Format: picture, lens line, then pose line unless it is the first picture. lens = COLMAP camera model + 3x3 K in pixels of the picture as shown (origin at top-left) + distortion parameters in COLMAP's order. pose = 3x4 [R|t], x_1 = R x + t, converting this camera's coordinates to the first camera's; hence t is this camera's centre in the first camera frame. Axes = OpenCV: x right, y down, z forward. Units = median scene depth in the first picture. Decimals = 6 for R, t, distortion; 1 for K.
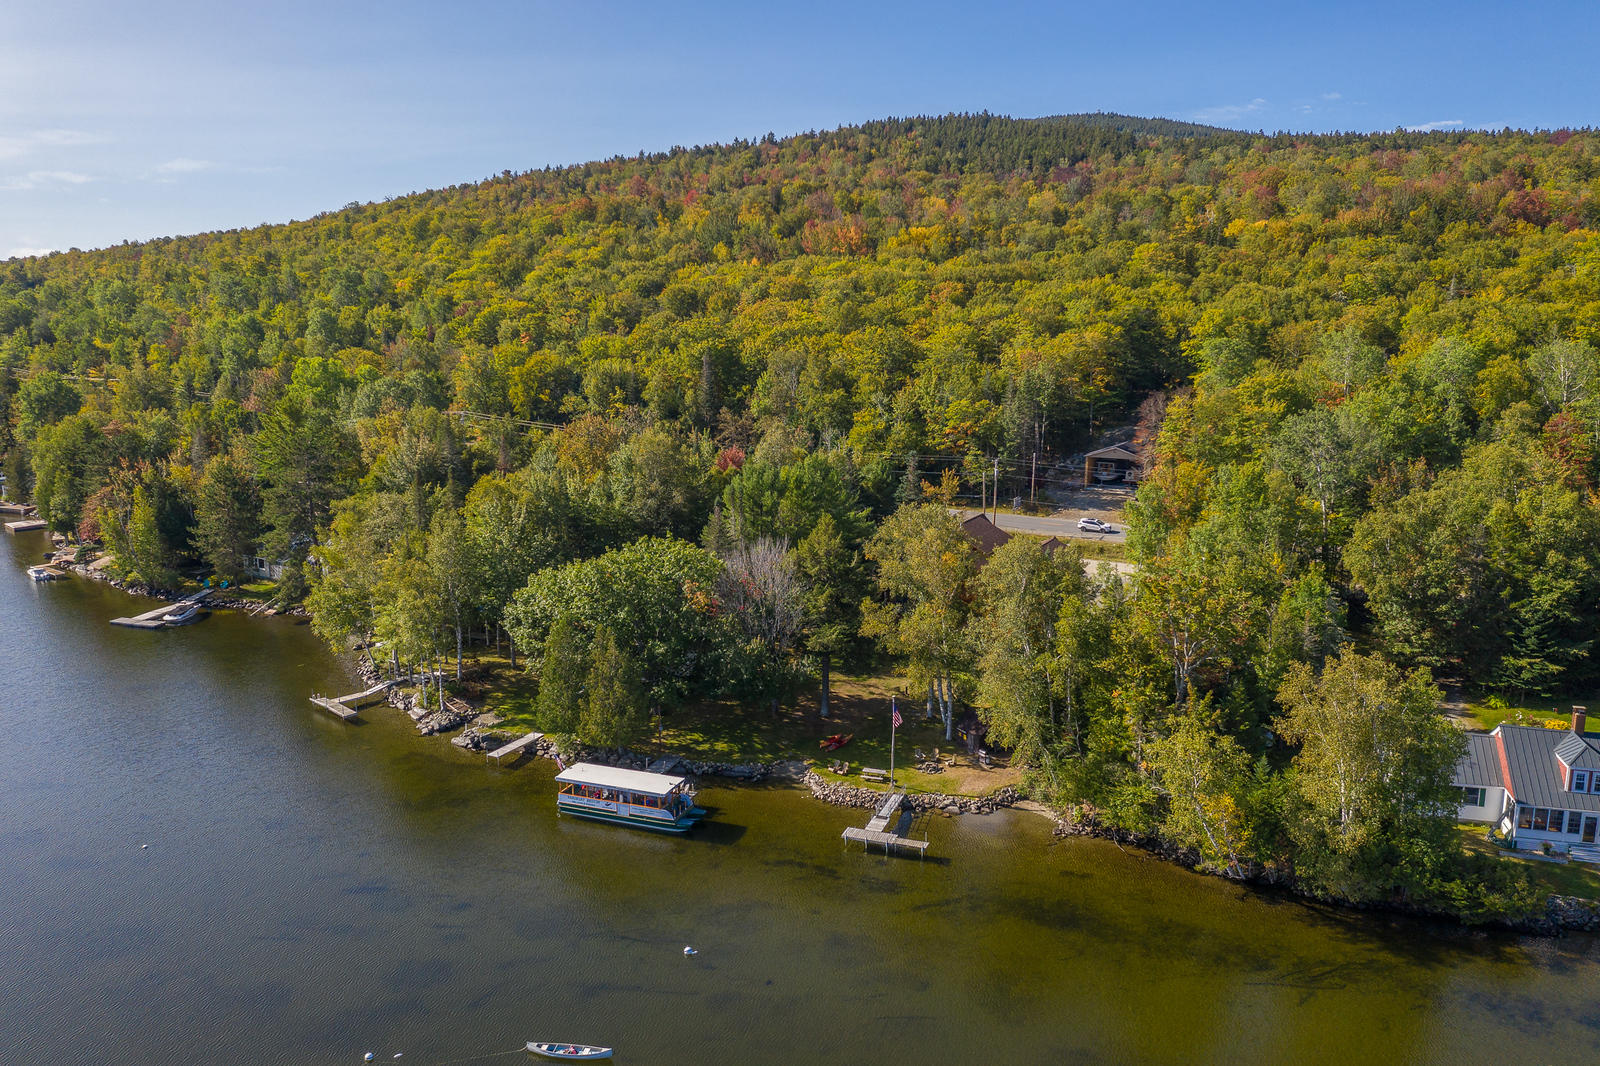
lens RADIAL K [[1276.4, 0, 797.3], [0, 1276.4, 527.9], [0, 0, 1]] dist [-0.007836, -0.005591]
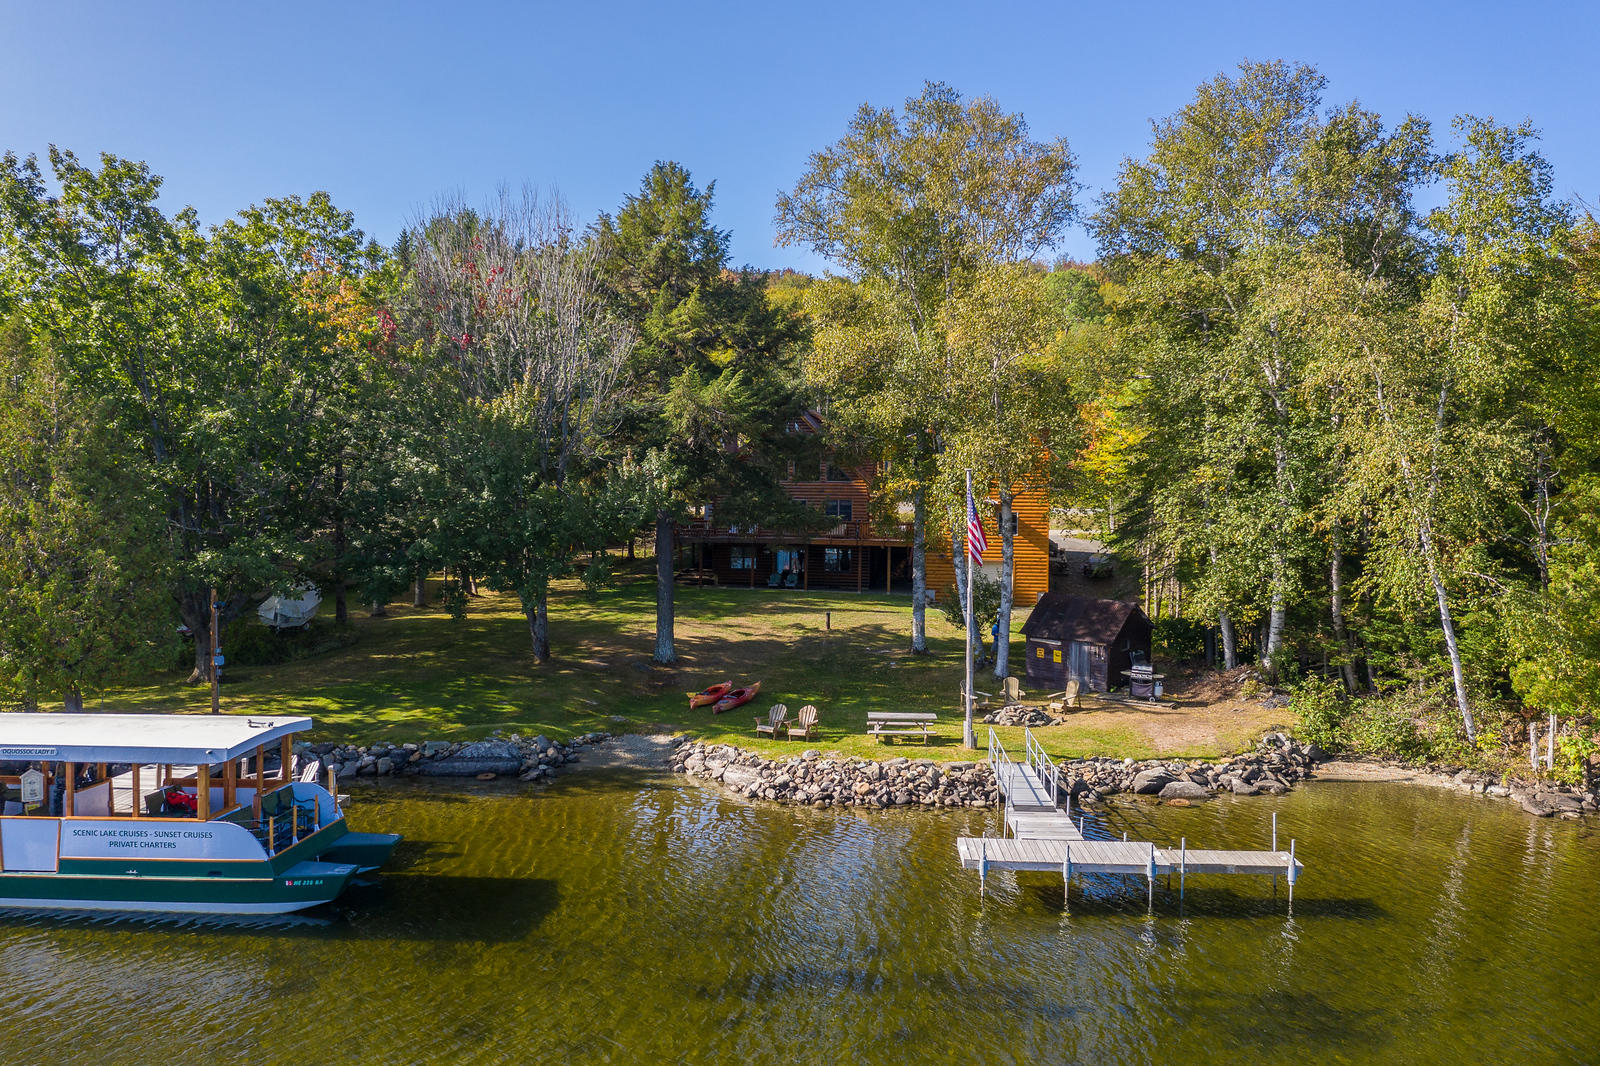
lens RADIAL K [[1276.4, 0, 791.3], [0, 1276.4, 539.7], [0, 0, 1]] dist [-0.007836, -0.005591]
pose [[0.956256, -0.003521, 0.292510, -0.052538], [0.049181, 0.987630, -0.148890, 0.155002], [-0.288367, 0.156763, 0.944600, 0.548673]]
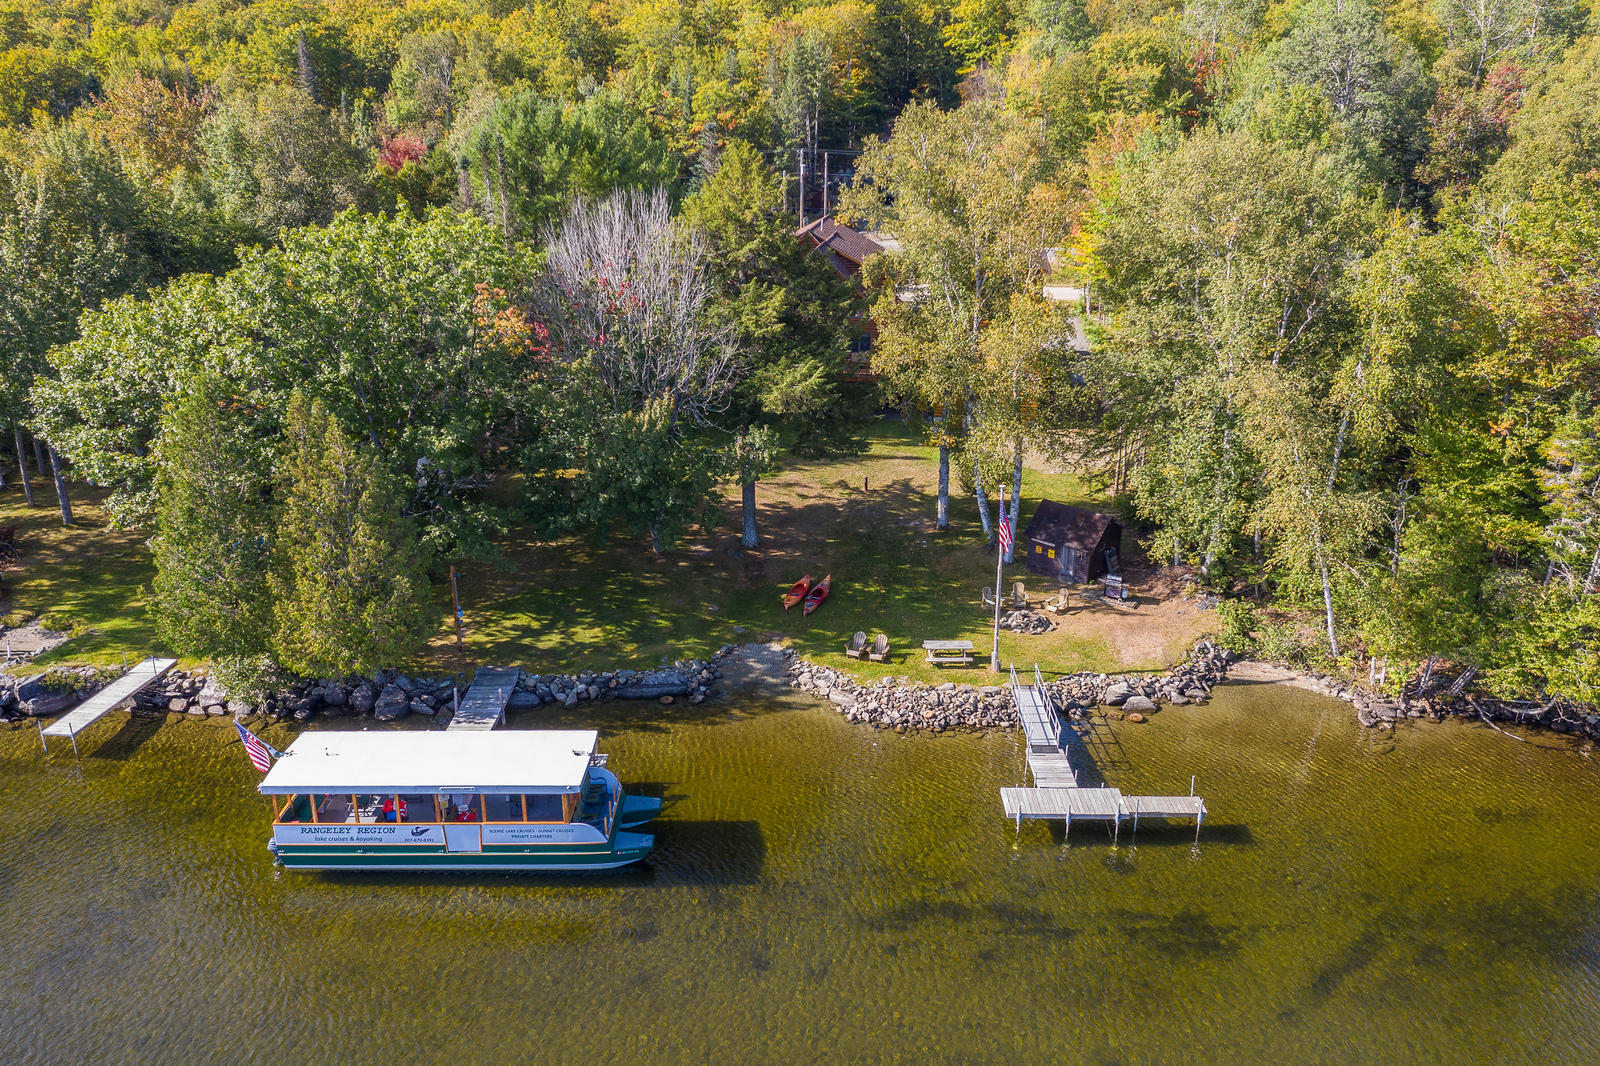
lens RADIAL K [[1276.4, 0, 794.4], [0, 1276.4, 529.7], [0, 0, 1]] dist [-0.007836, -0.005591]
pose [[0.944314, -0.111547, 0.309563, -0.112094], [0.065290, 0.985600, 0.155982, 0.054614], [-0.322504, -0.127084, 0.937998, 0.457655]]
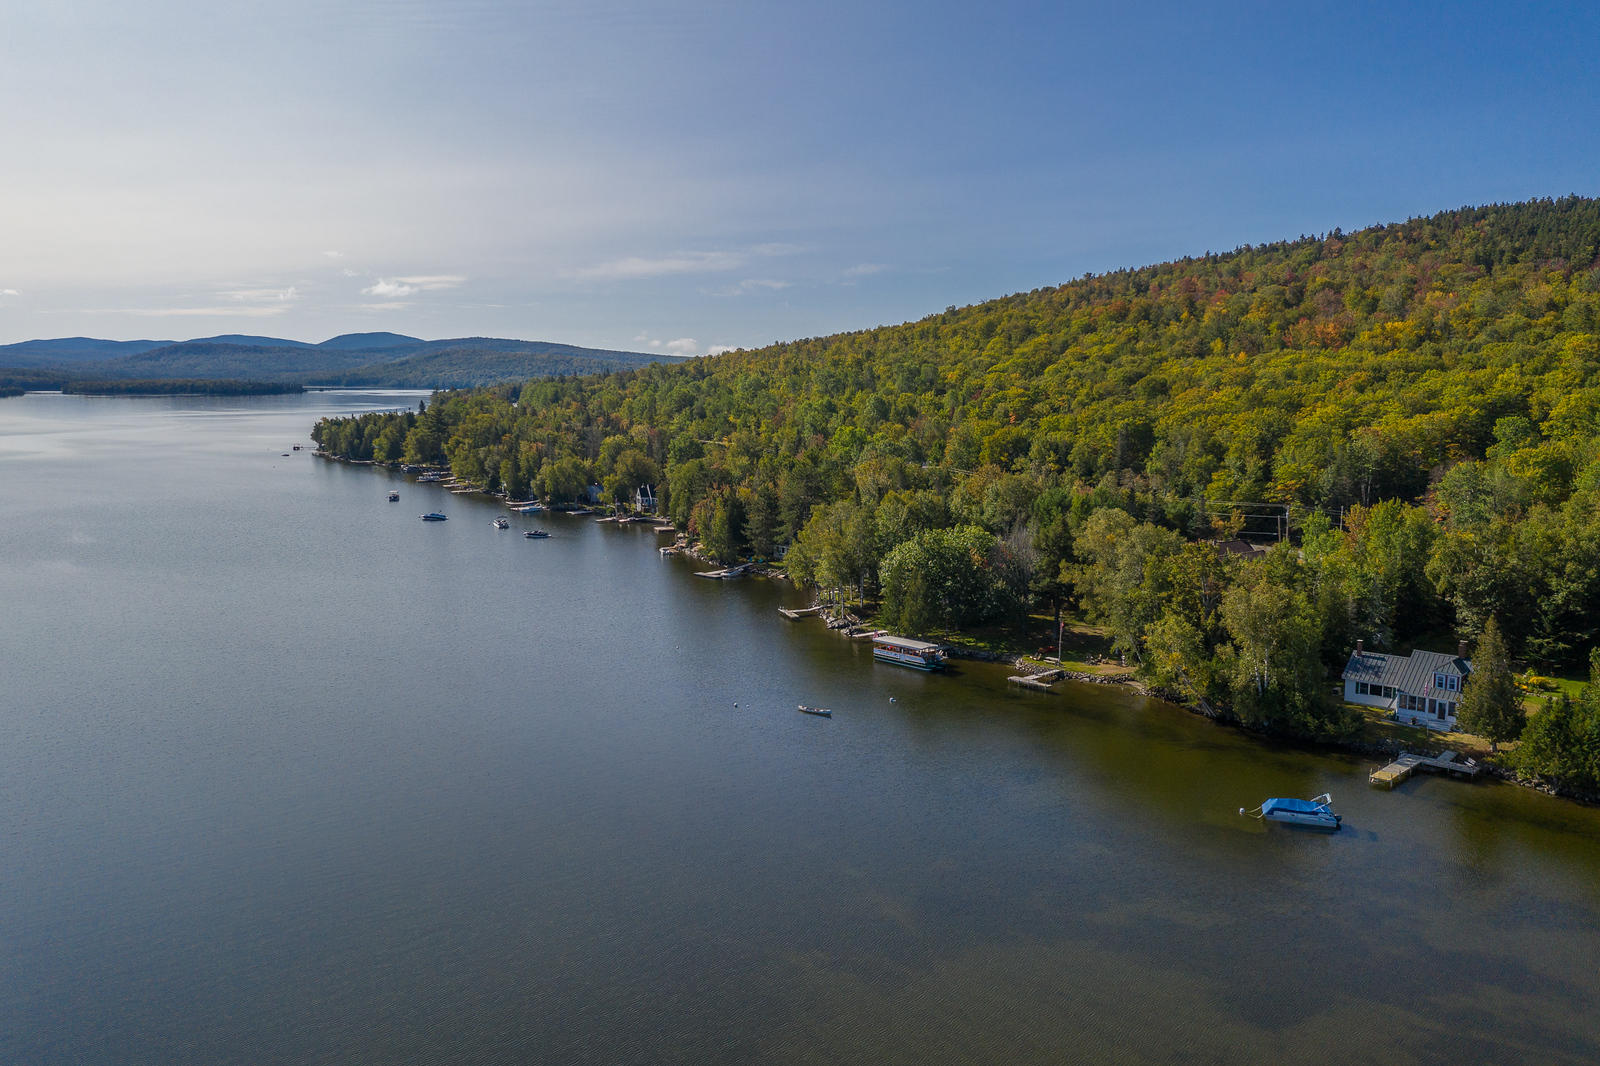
lens RADIAL K [[1276.4, 0, 806.8], [0, 1276.4, 590.9], [0, 0, 1]] dist [-0.007836, -0.005591]
pose [[0.892681, 0.070075, -0.445208, 0.415575], [-0.079919, 0.996796, -0.003350, 0.106038], [0.443547, 0.038571, 0.895421, -0.537367]]
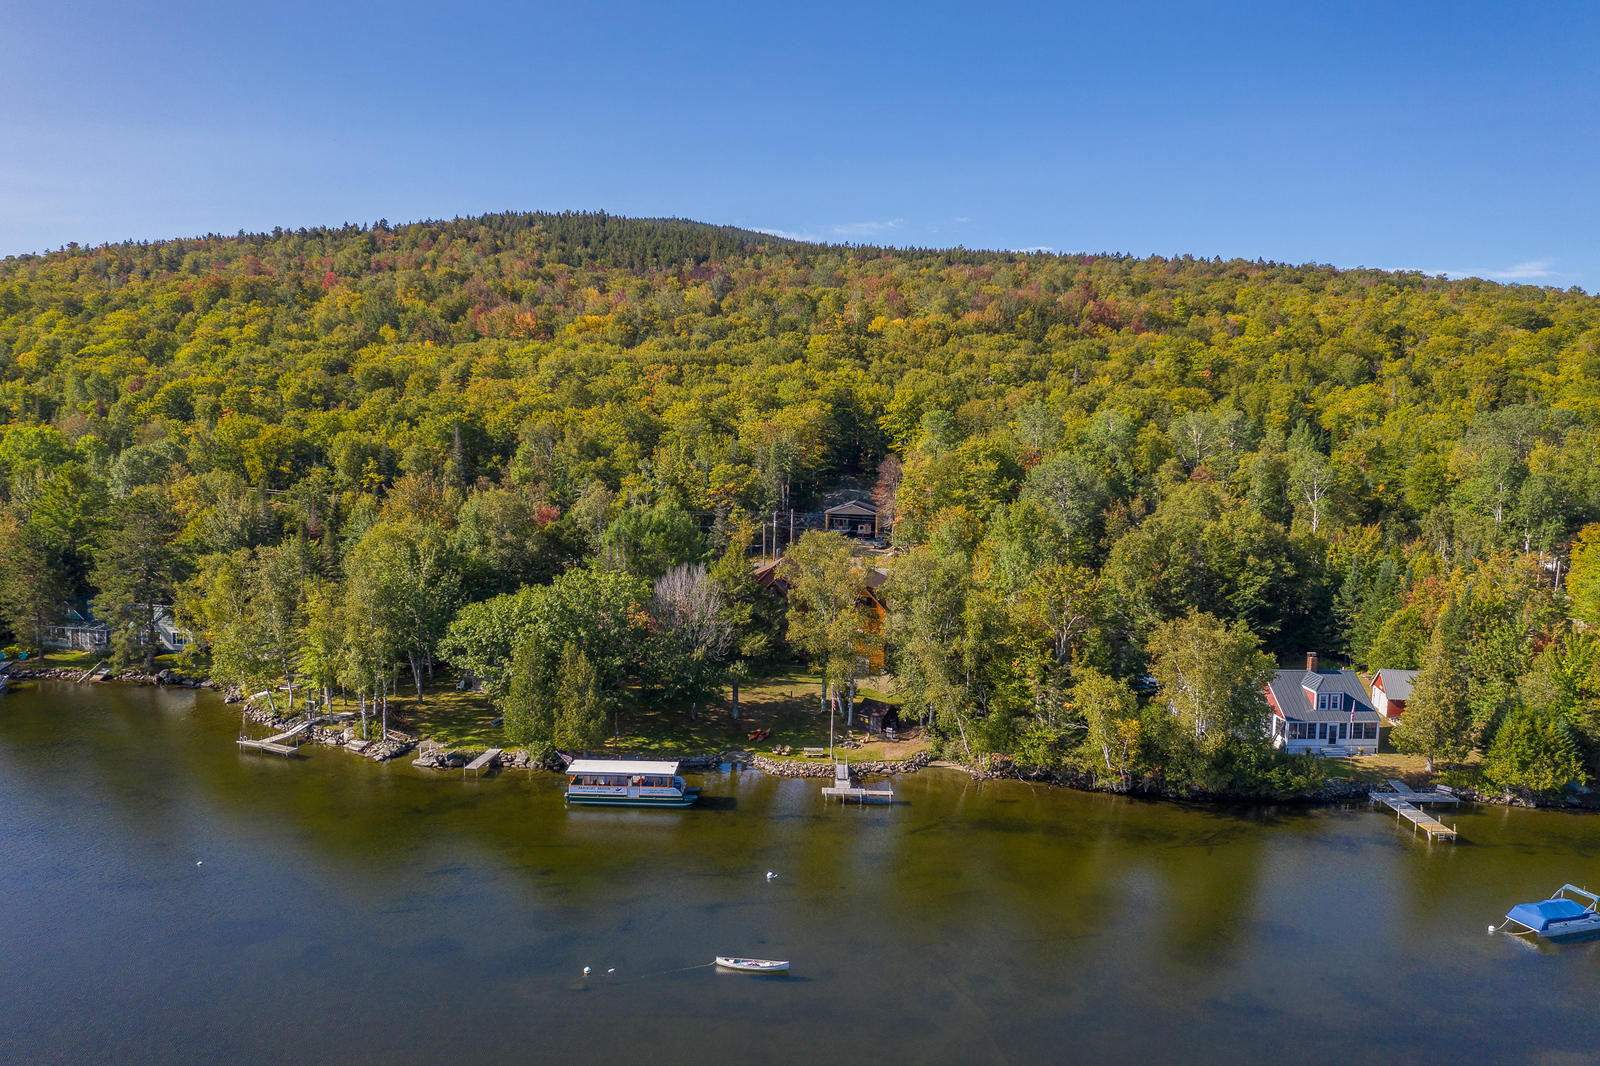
lens RADIAL K [[1276.4, 0, 800.9], [0, 1276.4, 531.3], [0, 0, 1]] dist [-0.007836, -0.005591]
pose [[0.942949, -0.022881, 0.332151, -0.276700], [0.046281, 0.996958, -0.062710, 0.048783], [-0.329705, 0.074504, 0.941139, -0.112886]]
